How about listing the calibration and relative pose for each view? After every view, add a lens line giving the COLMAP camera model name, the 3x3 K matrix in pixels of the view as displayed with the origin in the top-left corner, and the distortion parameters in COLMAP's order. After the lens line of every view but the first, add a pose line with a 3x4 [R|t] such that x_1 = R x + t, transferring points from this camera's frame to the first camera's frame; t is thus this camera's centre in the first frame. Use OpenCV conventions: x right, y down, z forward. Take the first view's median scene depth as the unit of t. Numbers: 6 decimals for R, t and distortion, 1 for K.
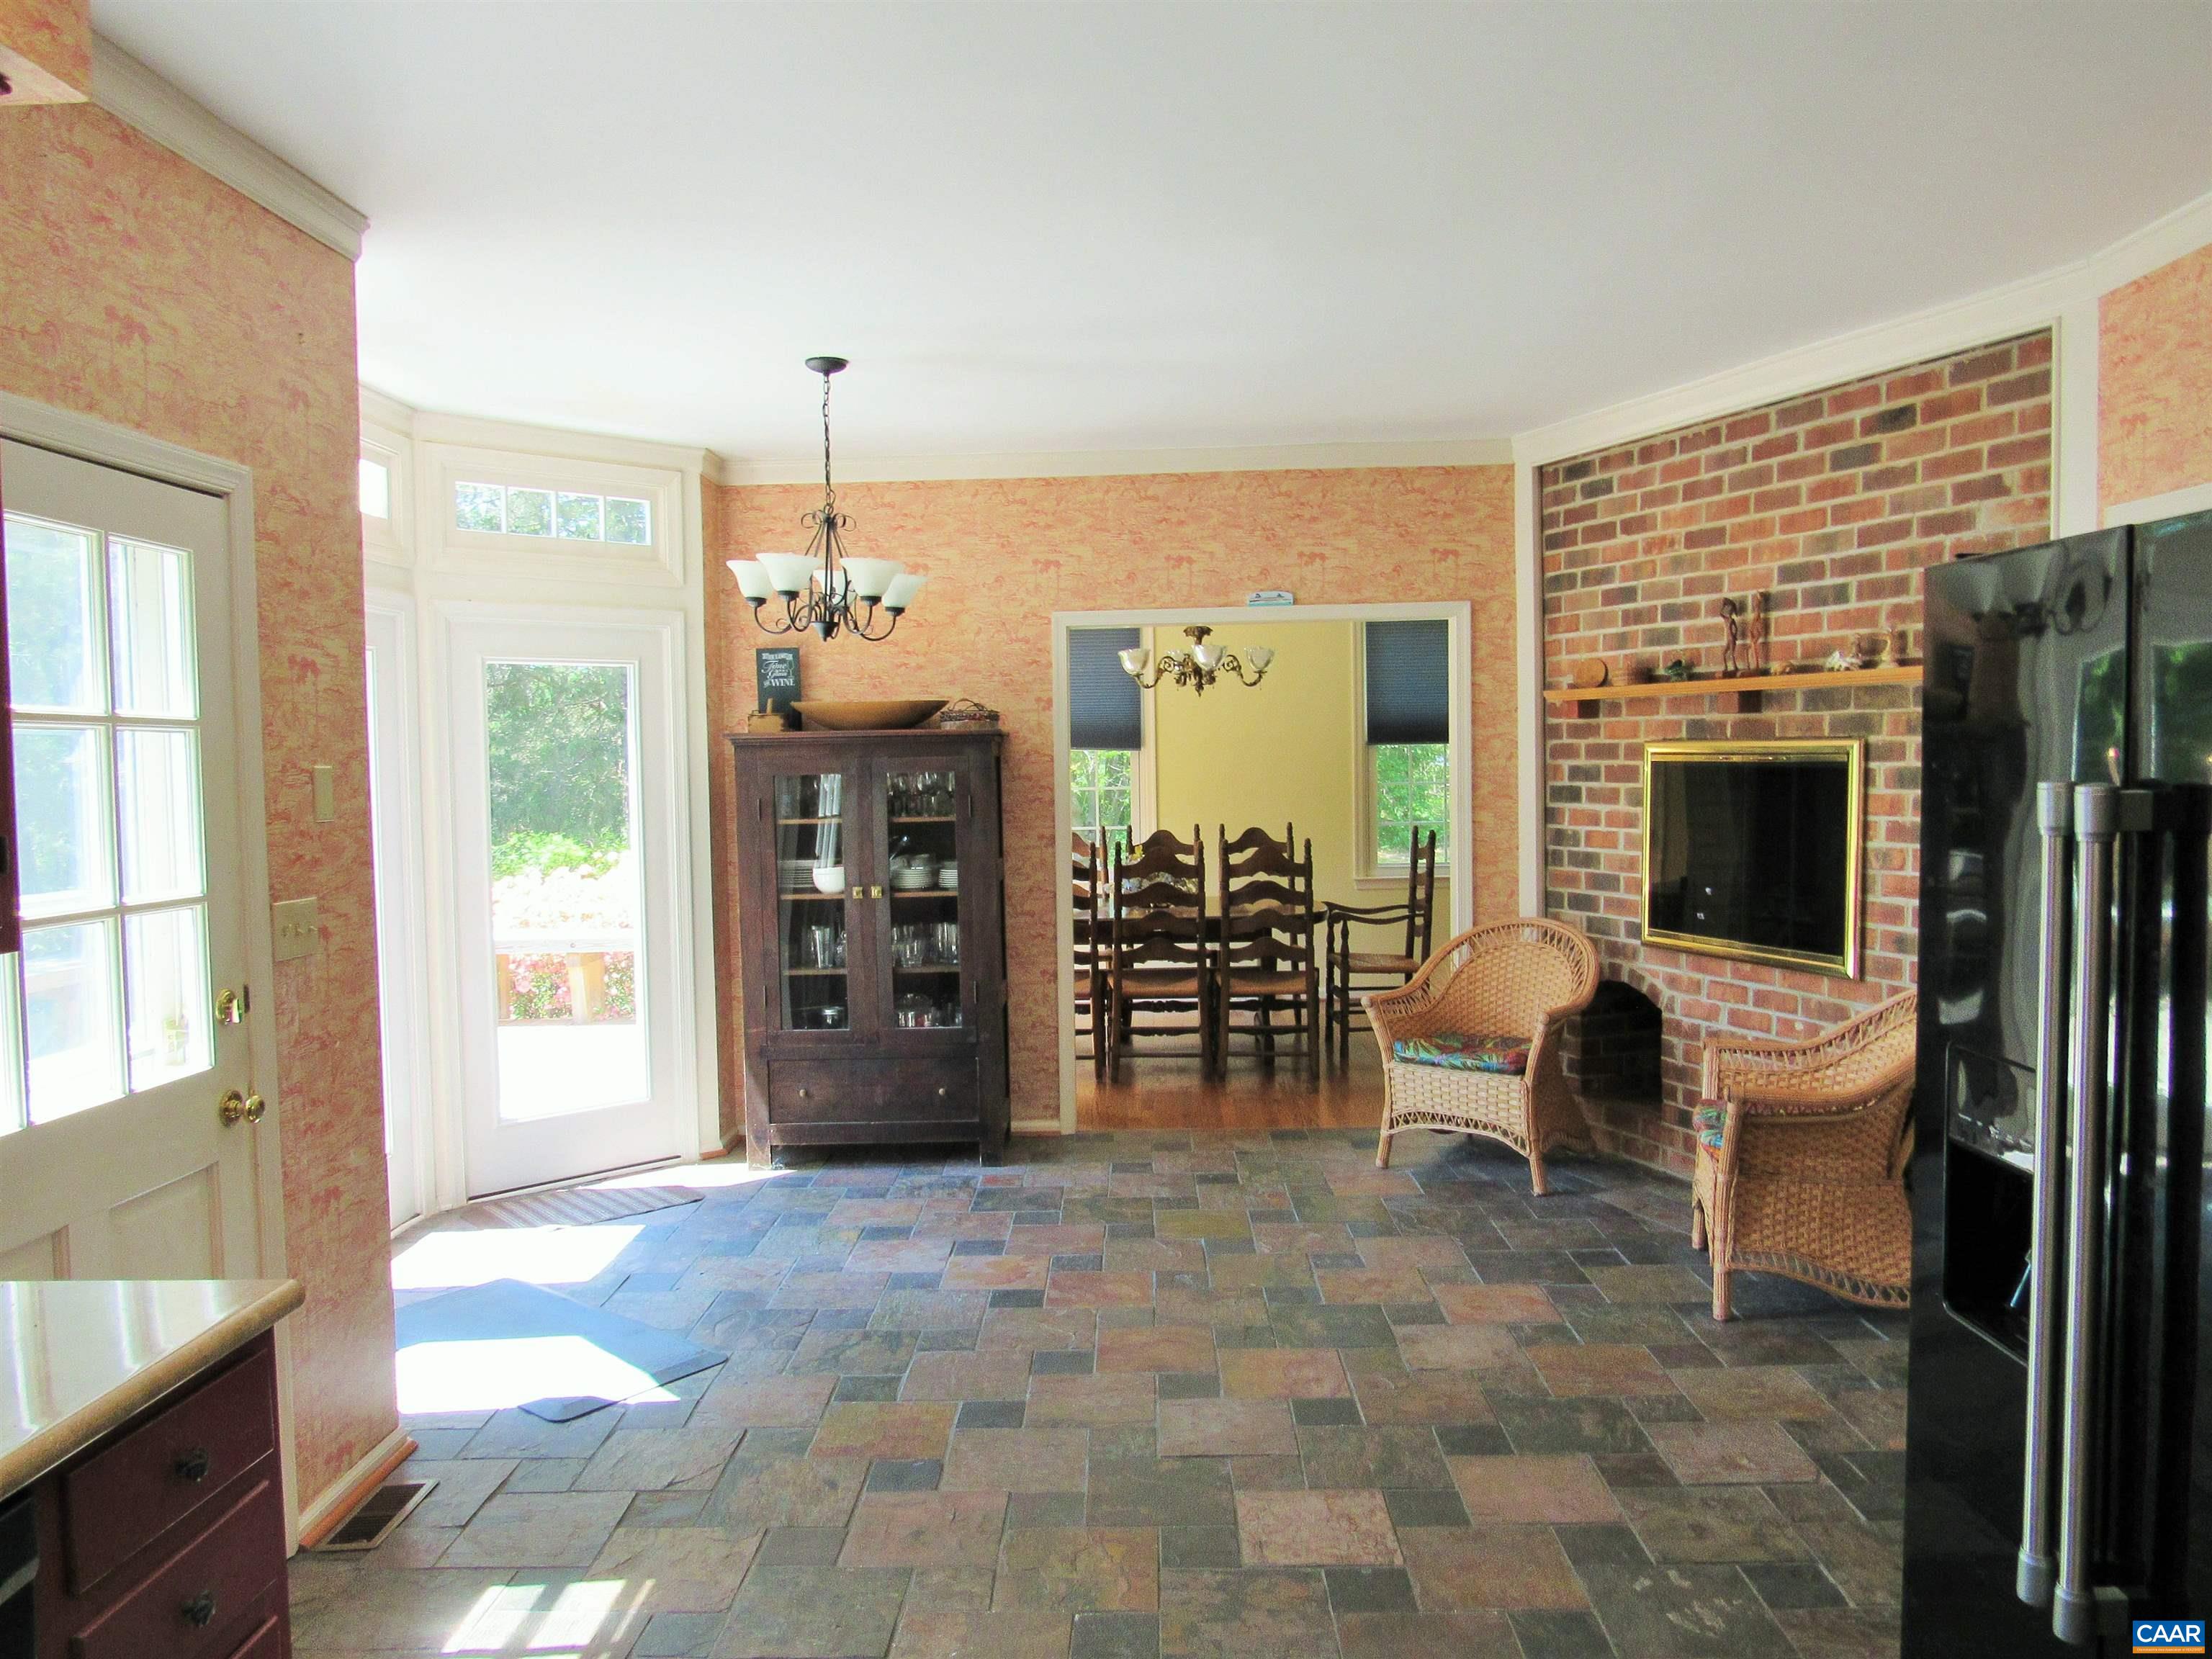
lens RADIAL K [[1591.1, 0, 1109.3], [0, 1591.1, 833.4], [0, 0, 1]] dist [-0.024301, 0.006359]
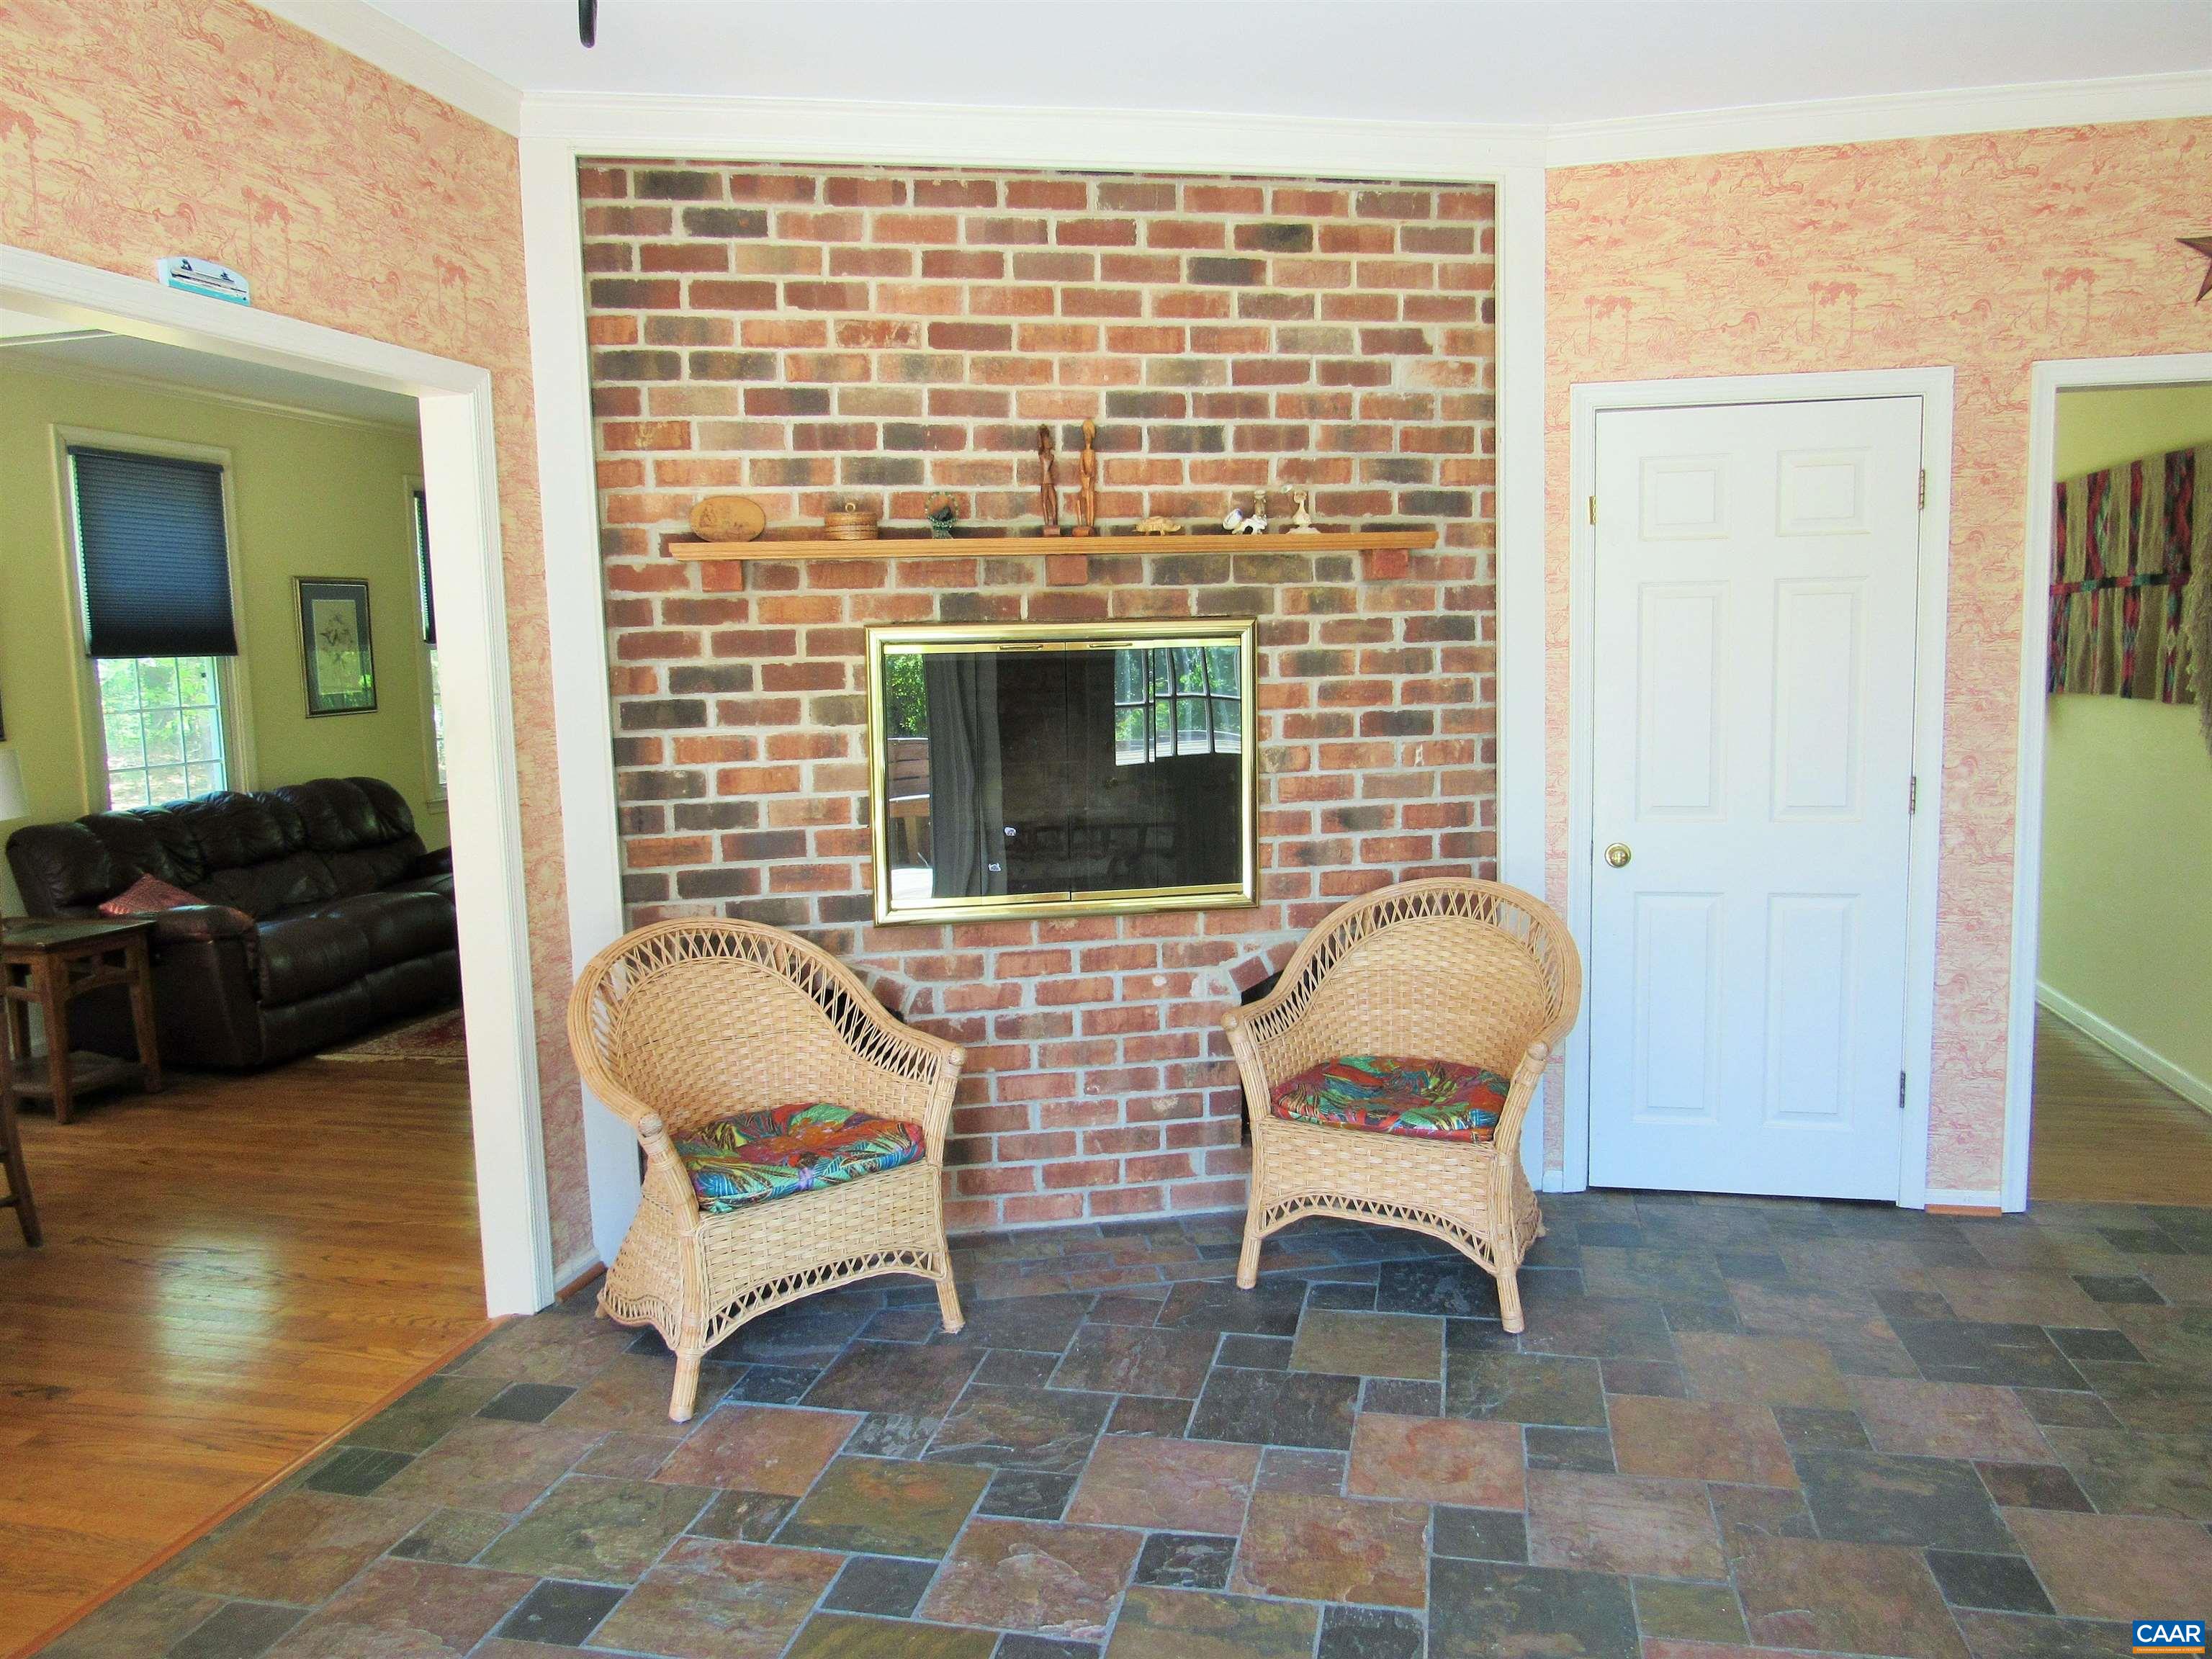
lens RADIAL K [[1591.1, 0, 1109.5], [0, 1591.1, 827.2], [0, 0, 1]] dist [-0.024301, 0.006359]
pose [[0.196422, -0.095961, 0.975812, -0.351404], [0.073206, 0.993857, 0.083000, -0.024449], [-0.977783, 0.055132, 0.202241, 0.872466]]
